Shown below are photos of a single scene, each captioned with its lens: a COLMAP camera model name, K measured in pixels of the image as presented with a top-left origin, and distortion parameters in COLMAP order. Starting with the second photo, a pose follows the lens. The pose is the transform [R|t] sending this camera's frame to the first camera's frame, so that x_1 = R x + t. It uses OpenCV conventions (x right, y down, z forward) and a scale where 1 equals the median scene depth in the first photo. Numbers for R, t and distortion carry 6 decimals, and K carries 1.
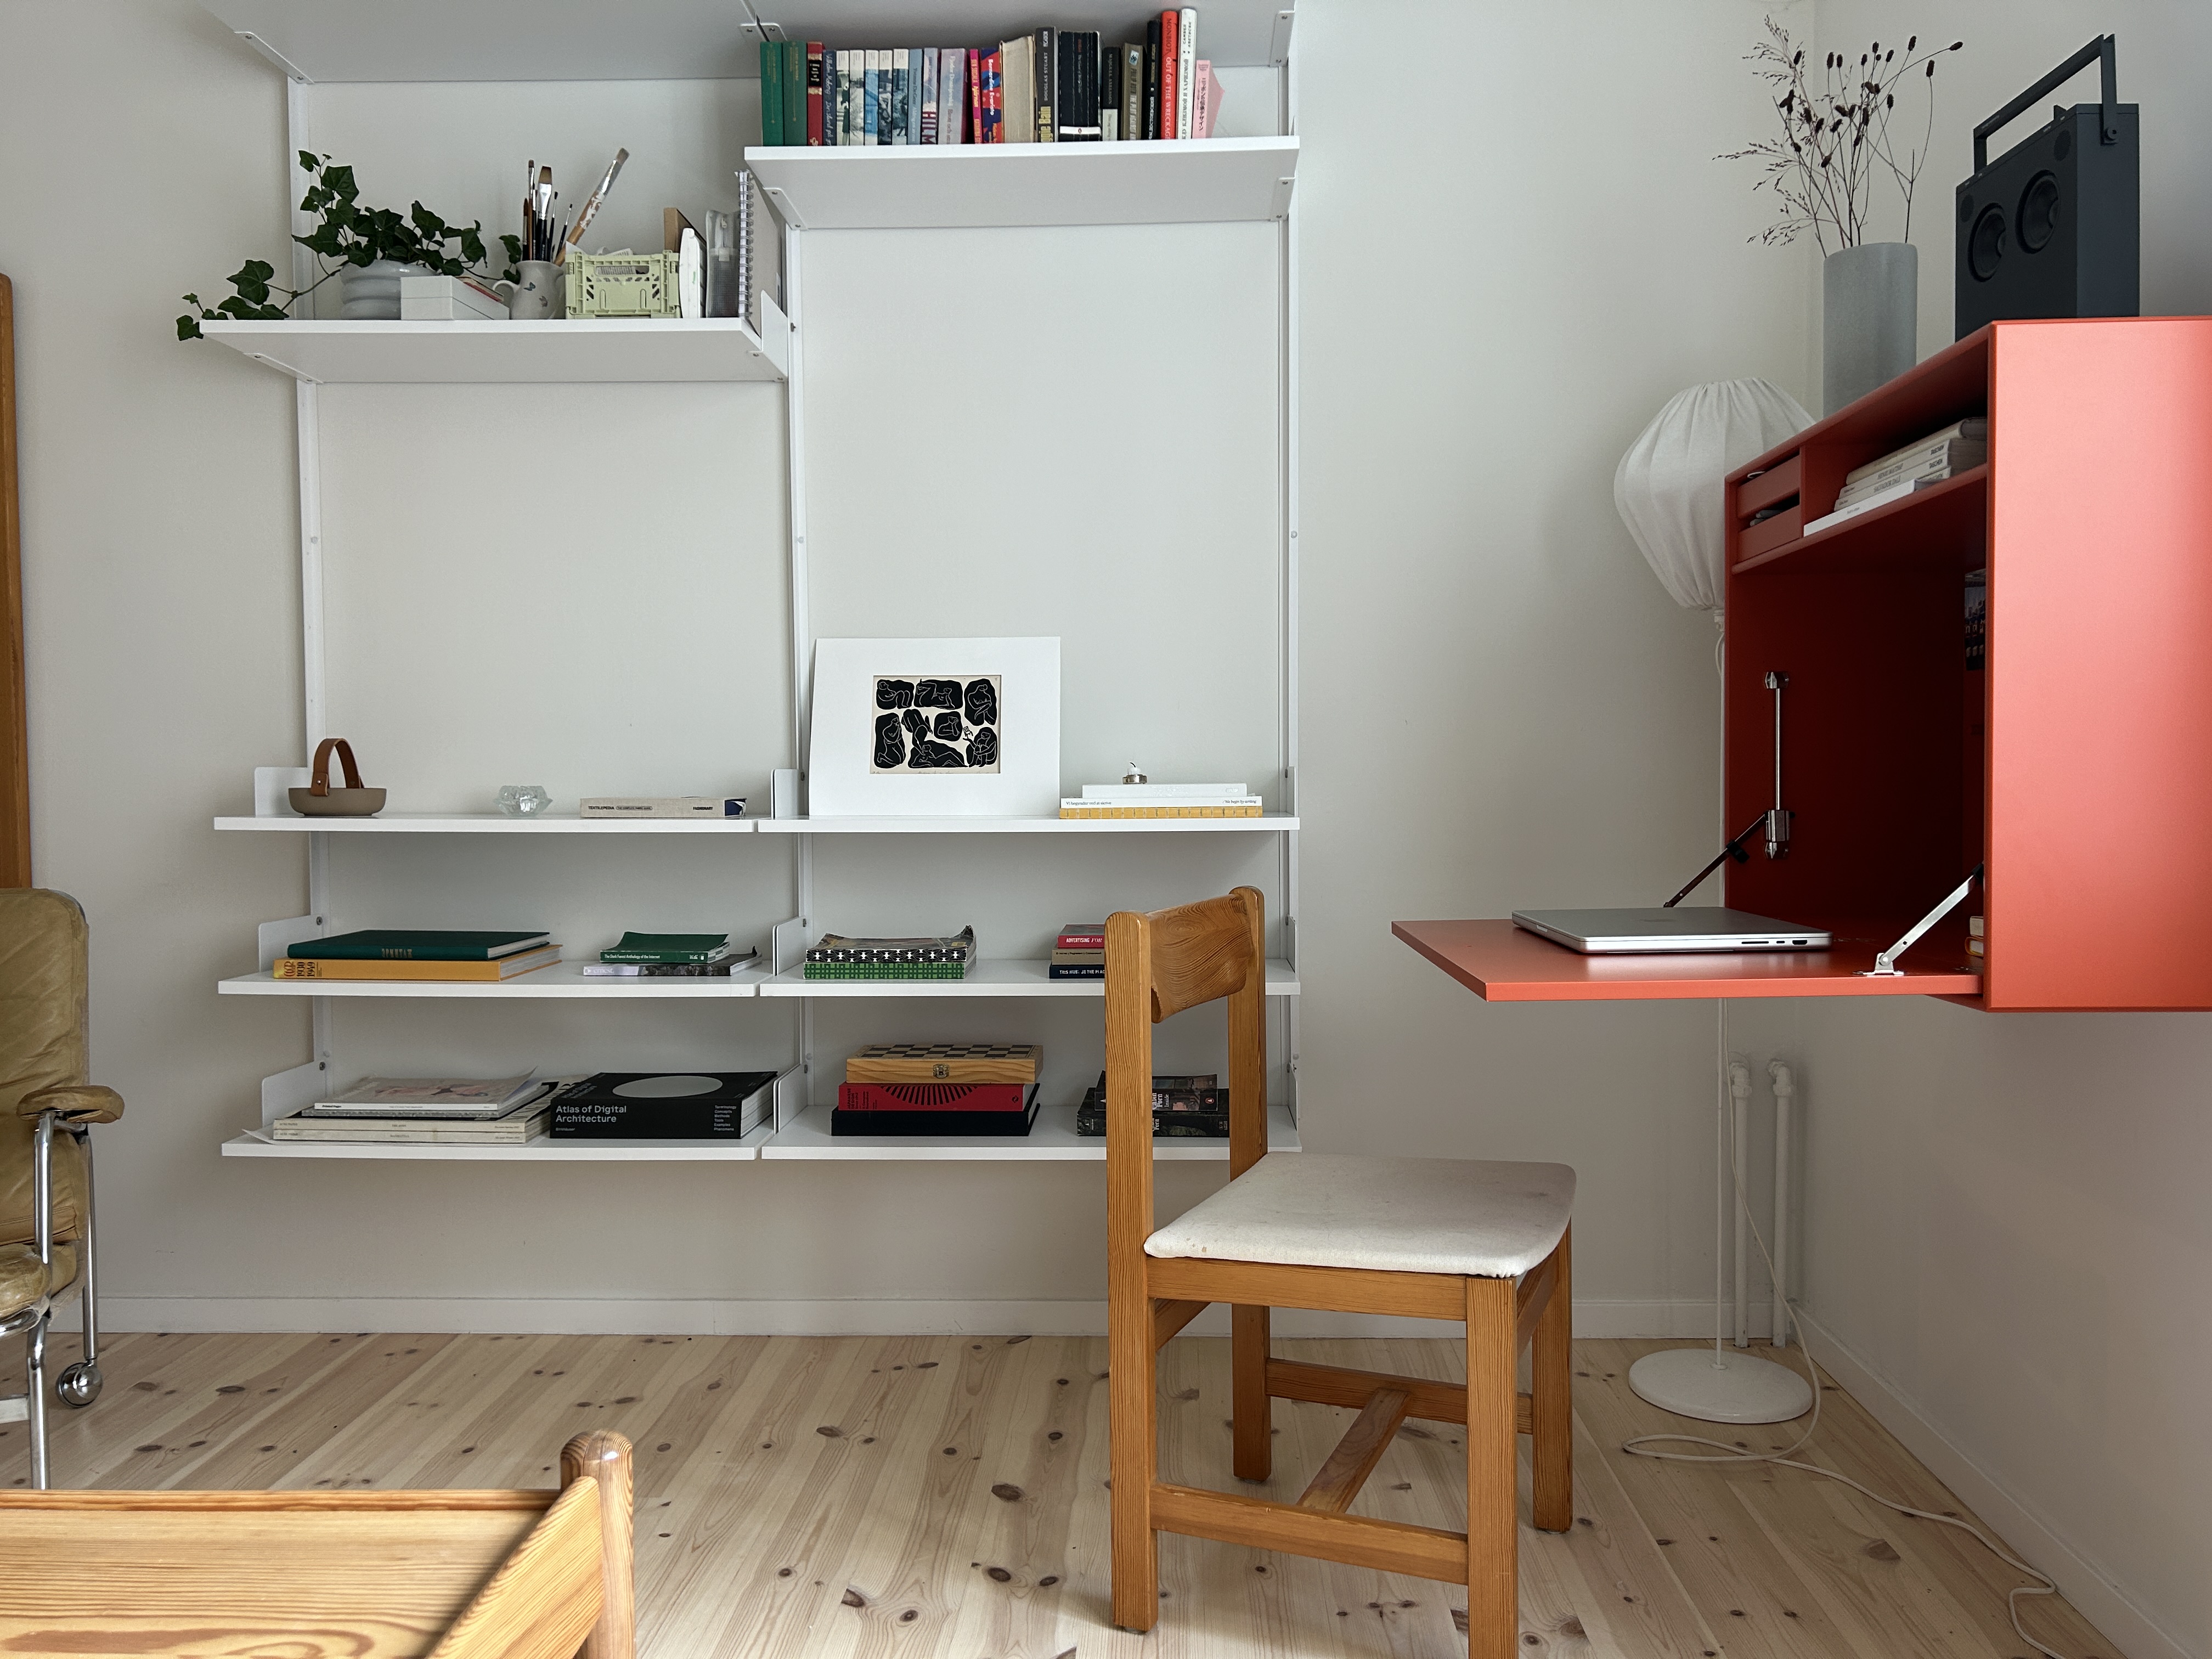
lens RADIAL K [[1531.1, 0, 1106.0], [0, 1531.1, 829.5], [0, 0, 1]] dist [0.000182, 0.000676]
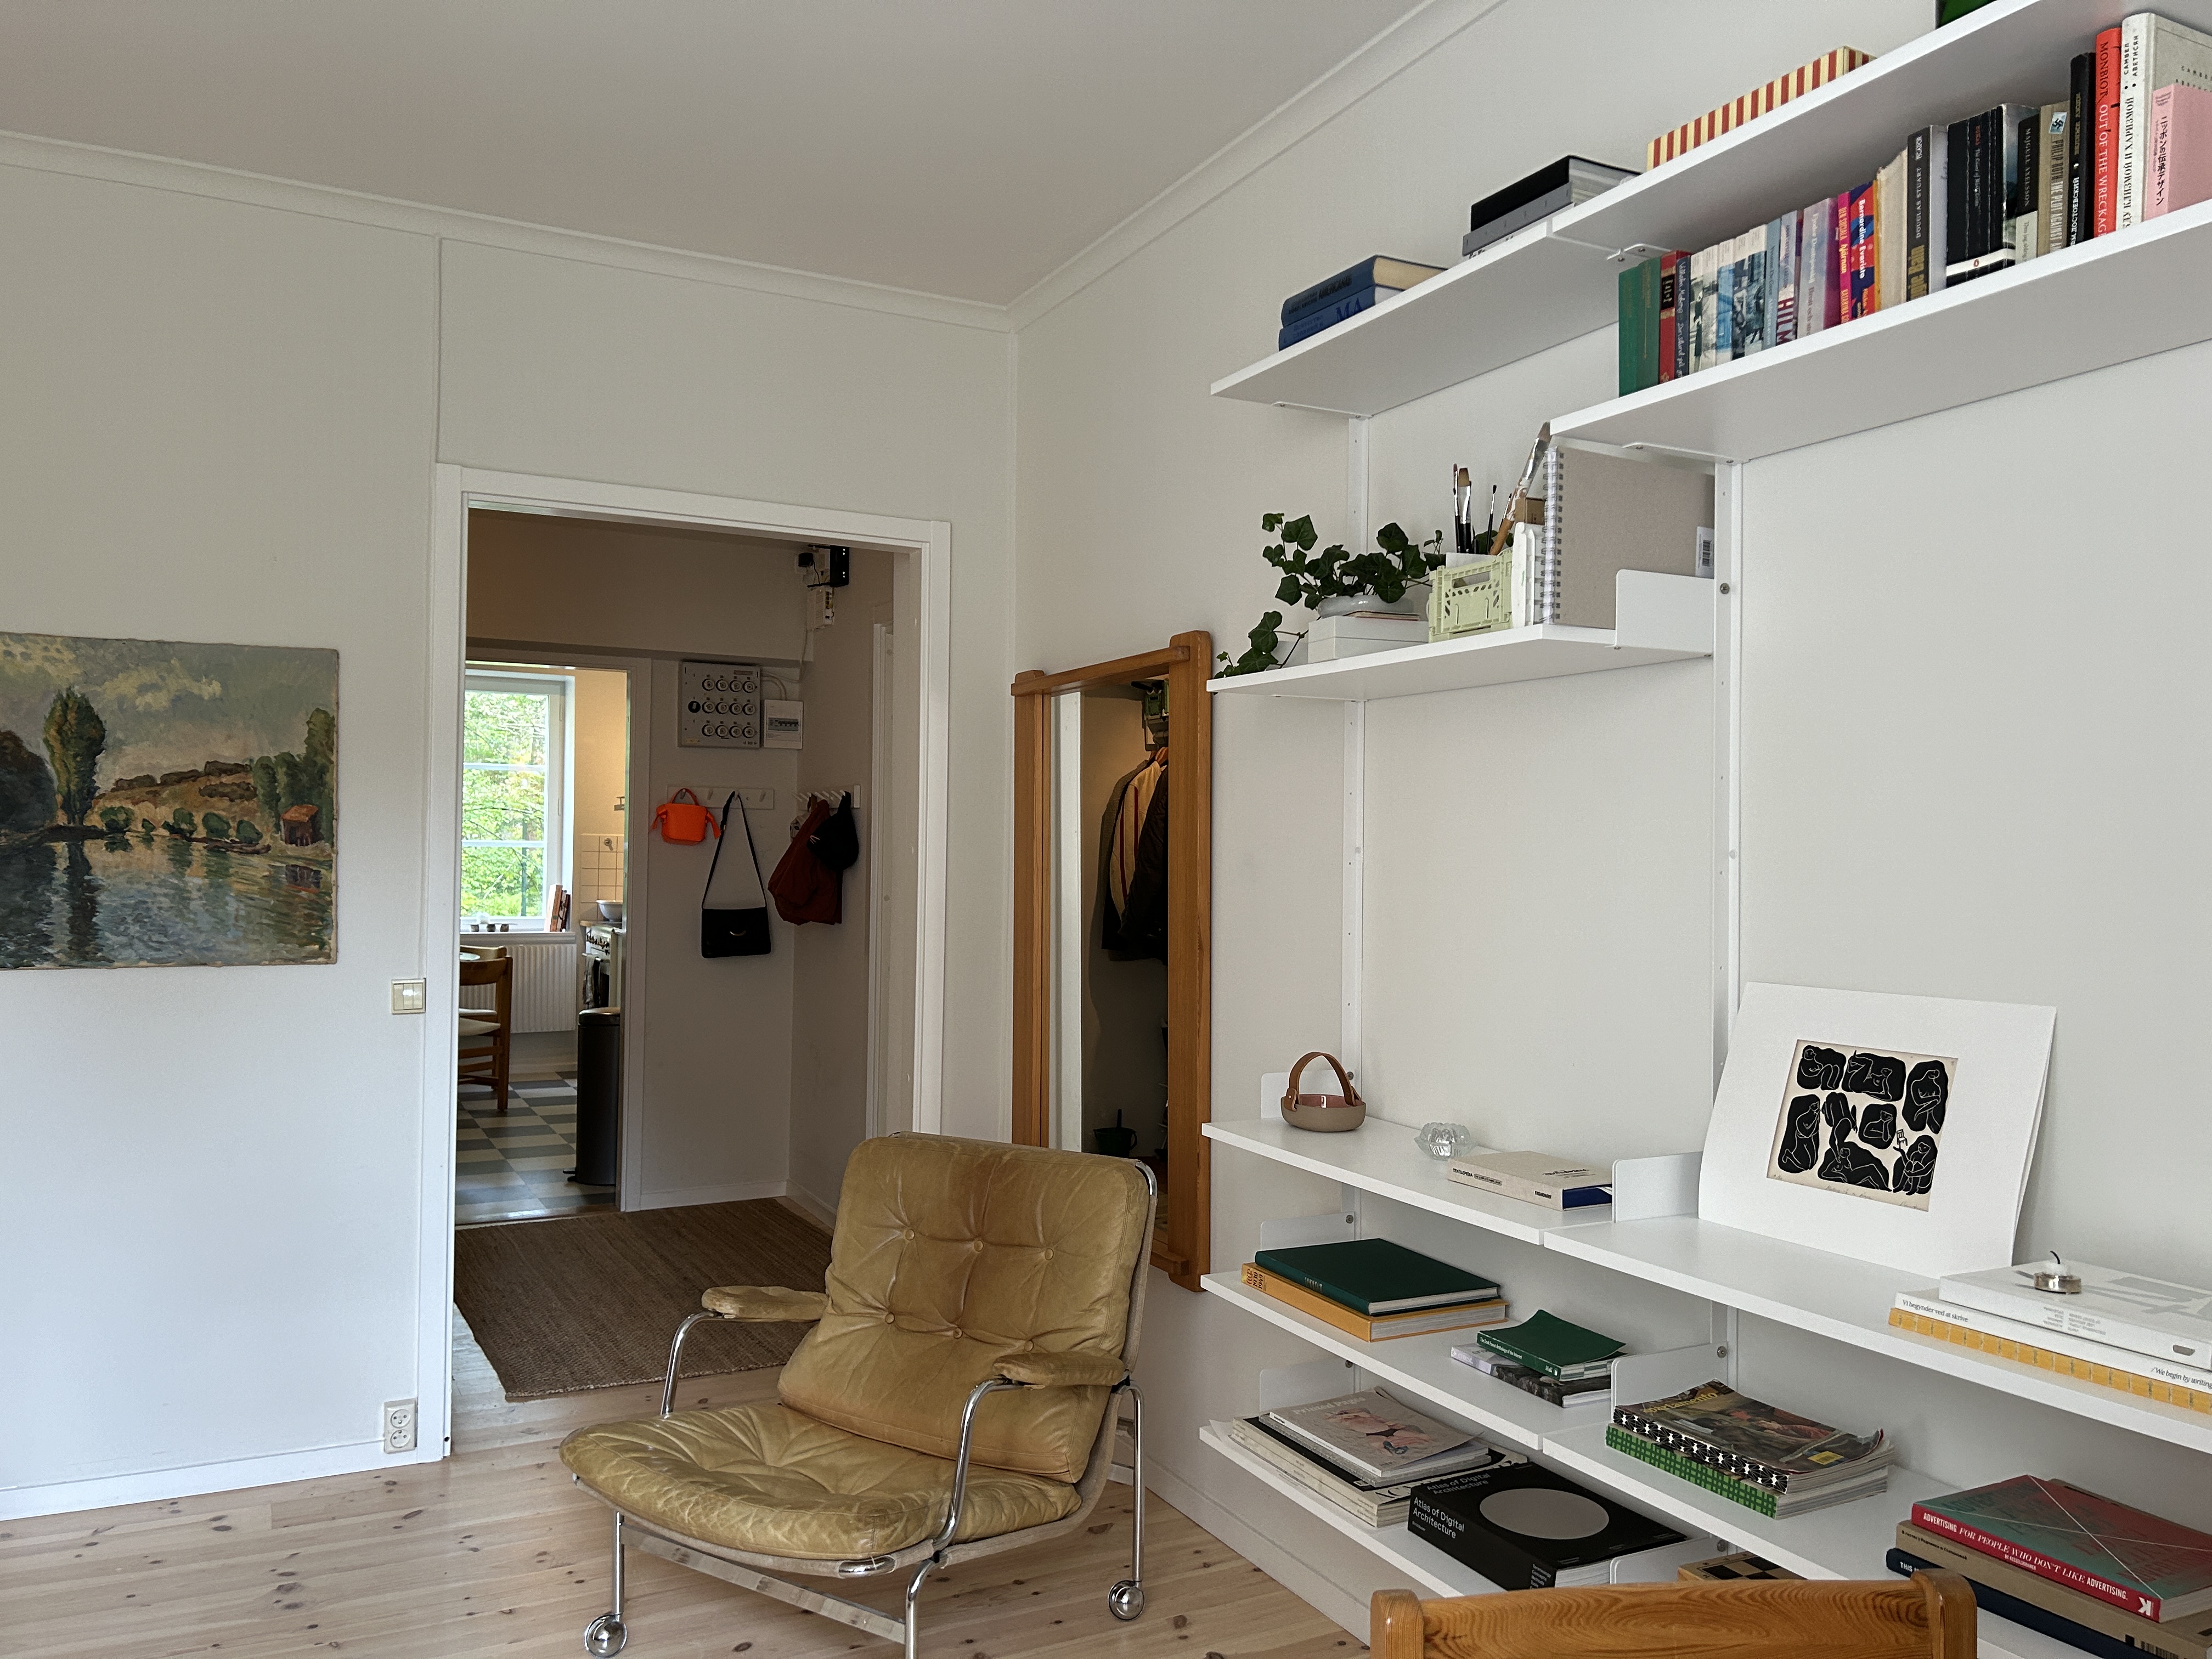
lens RADIAL K [[1609.9, 0, 1106.0], [0, 1609.9, 829.5], [0, 0, 1]] dist [0.026032, -0.038250]
pose [[0.502532, -0.012816, -0.864464, 0.385515], [-0.042232, 0.998333, -0.039351, -0.169954], [0.863527, 0.056284, 0.501153, 0.342785]]
